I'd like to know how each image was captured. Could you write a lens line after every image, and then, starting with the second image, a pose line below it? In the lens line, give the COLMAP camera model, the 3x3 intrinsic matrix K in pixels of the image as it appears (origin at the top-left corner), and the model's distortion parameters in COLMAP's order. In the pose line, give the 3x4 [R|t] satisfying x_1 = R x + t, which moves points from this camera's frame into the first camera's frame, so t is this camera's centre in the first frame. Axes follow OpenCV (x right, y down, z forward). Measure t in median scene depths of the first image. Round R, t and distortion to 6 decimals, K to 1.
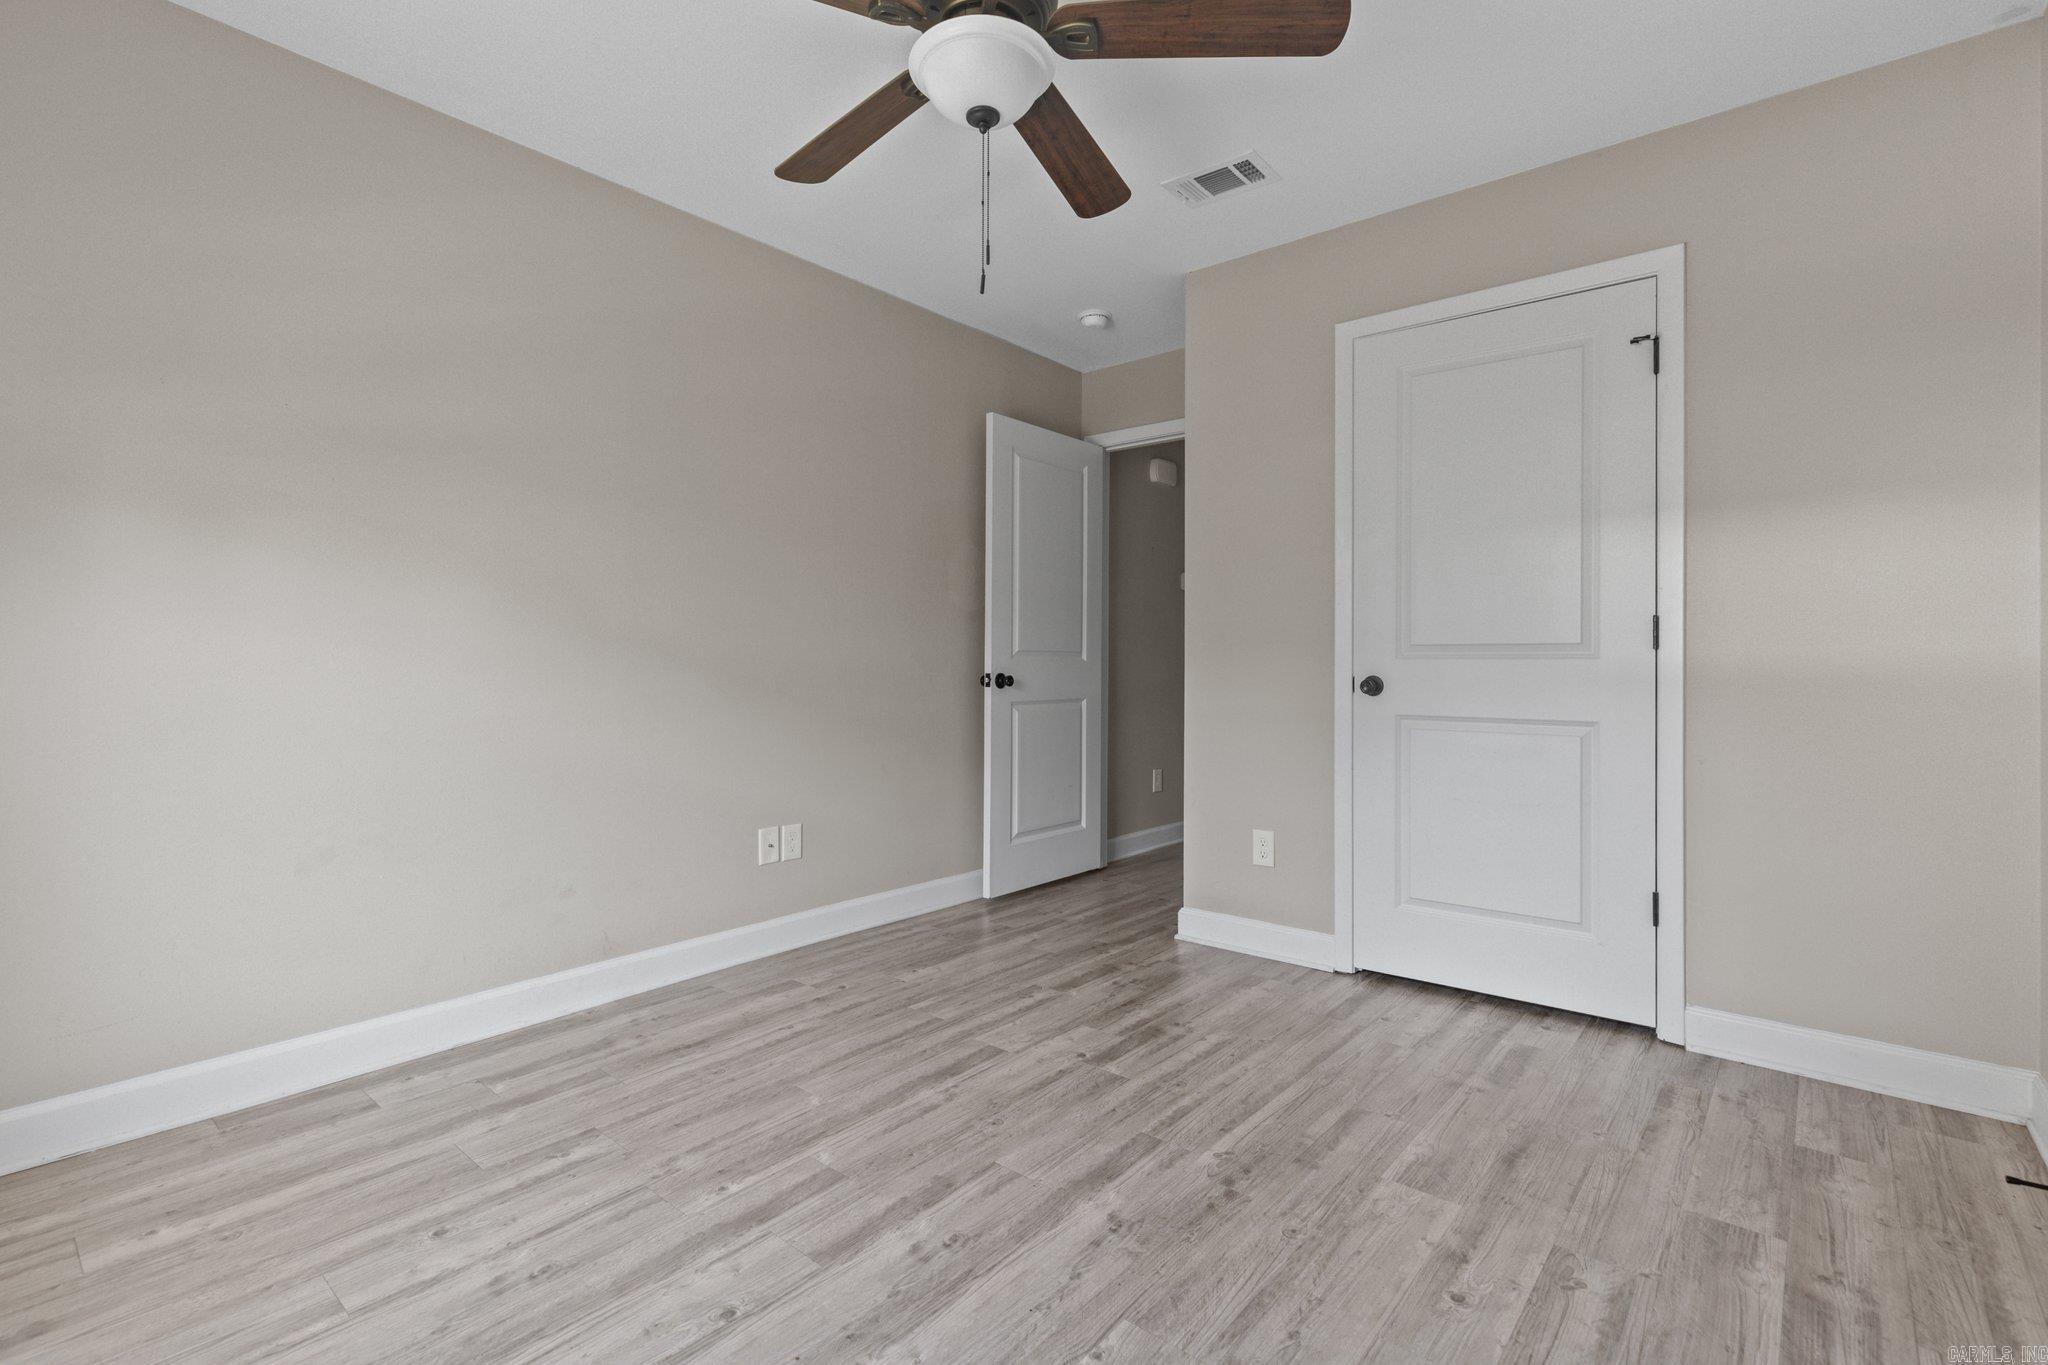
lens RADIAL K [[922.2, 0, 1023.0], [0, 922.2, 680.1], [0, 0, 1]] dist [-0.001534, 0.000733]
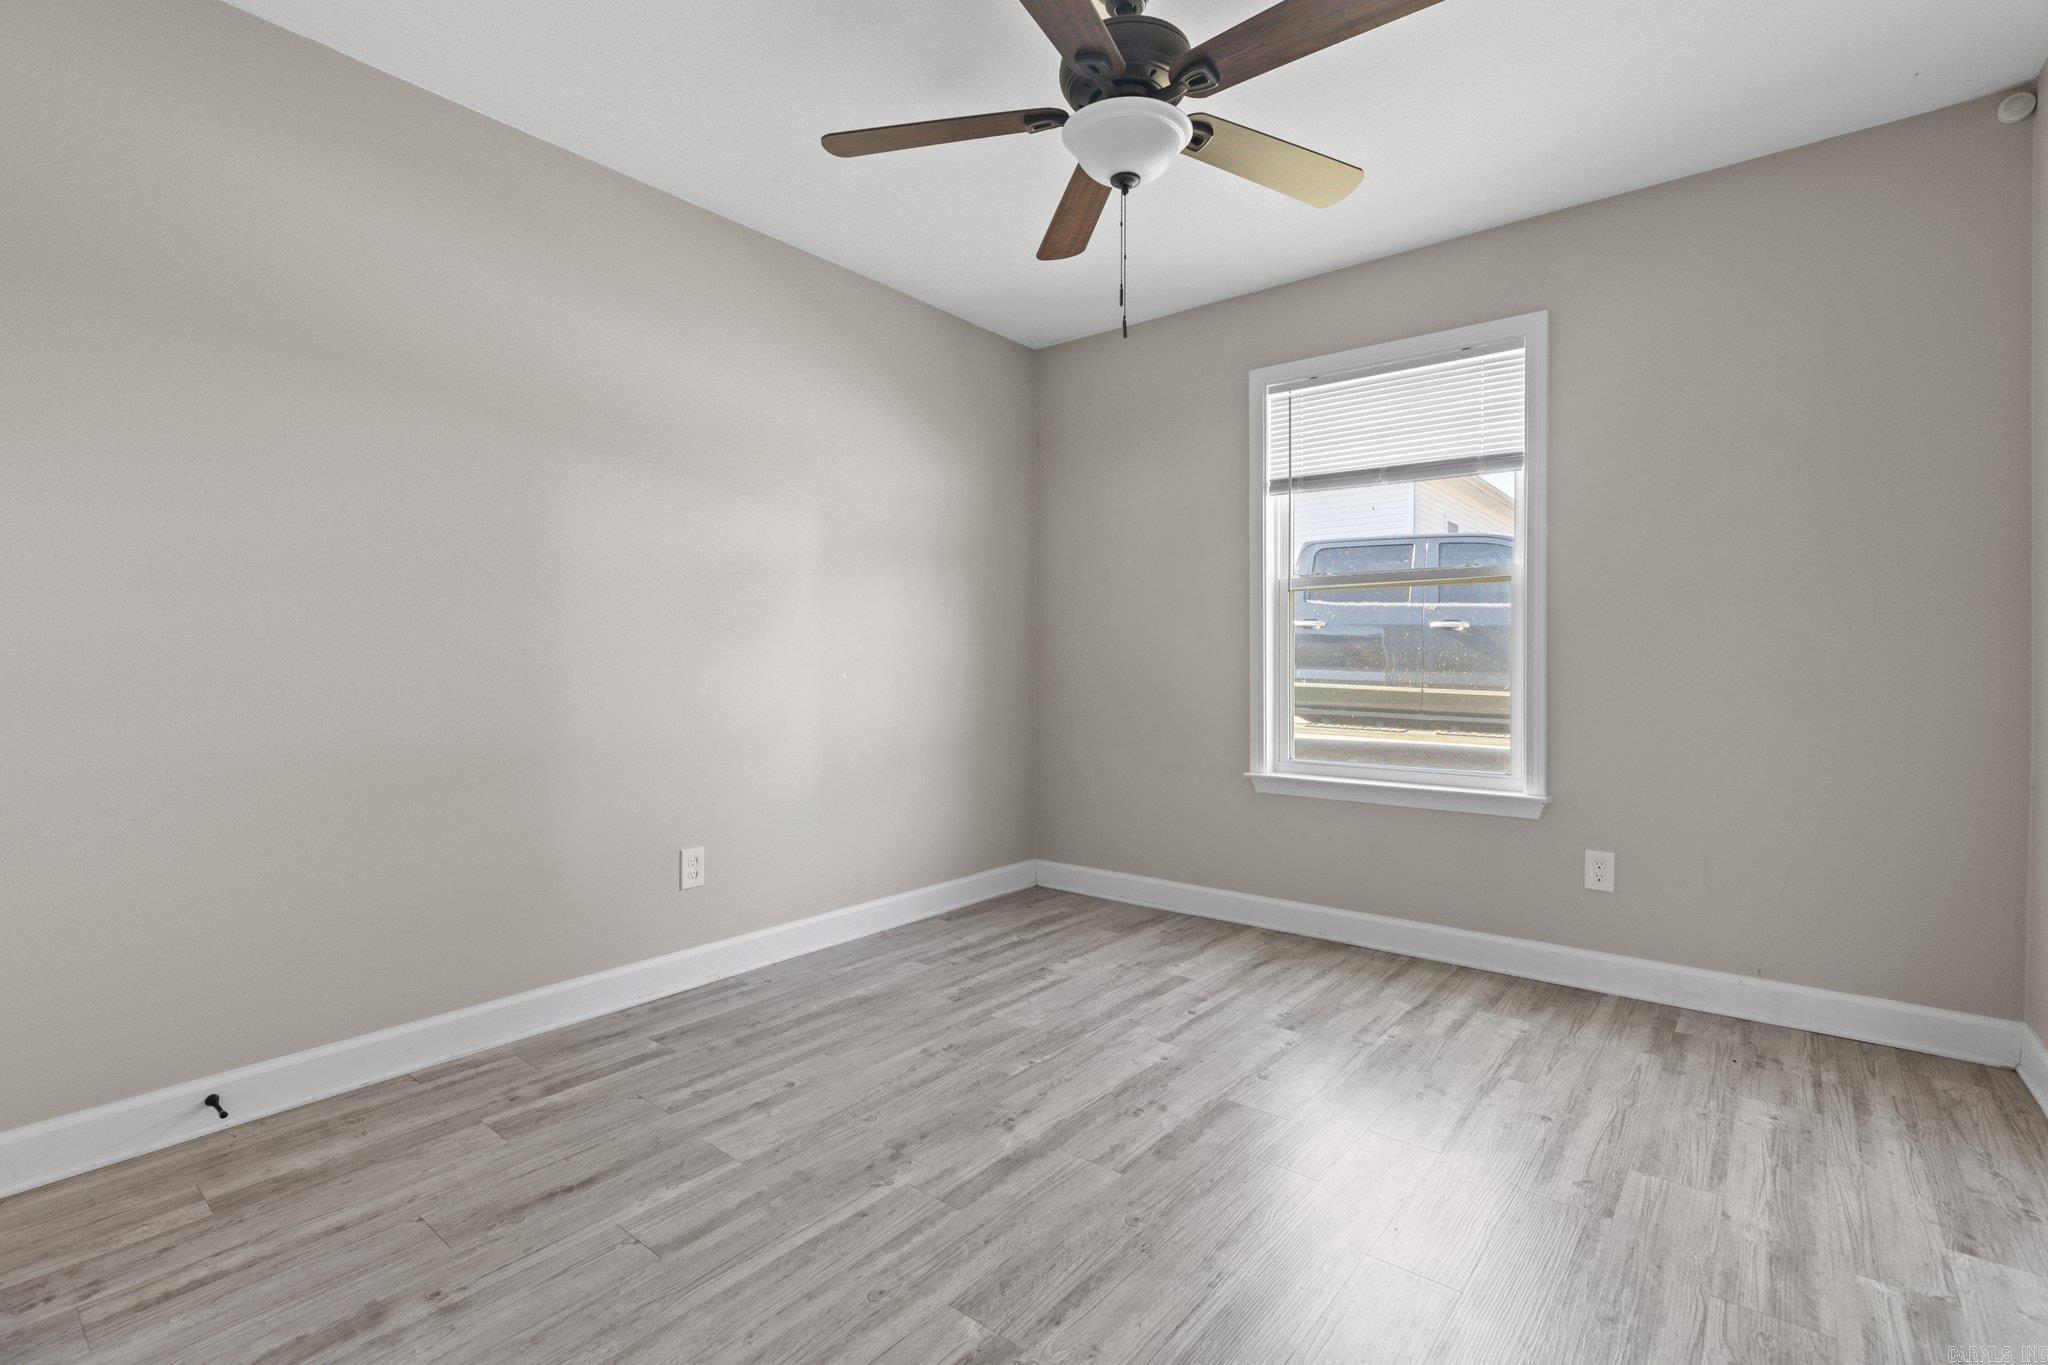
lens RADIAL K [[922.2, 0, 1015.0], [0, 922.2, 679.4], [0, 0, 1]] dist [-0.001534, 0.000733]
pose [[-0.999959, -0.002289, -0.008796, 0.095836], [-0.002512, 0.999674, 0.025396, -0.027333], [0.008735, 0.025417, -0.999639, 2.033016]]
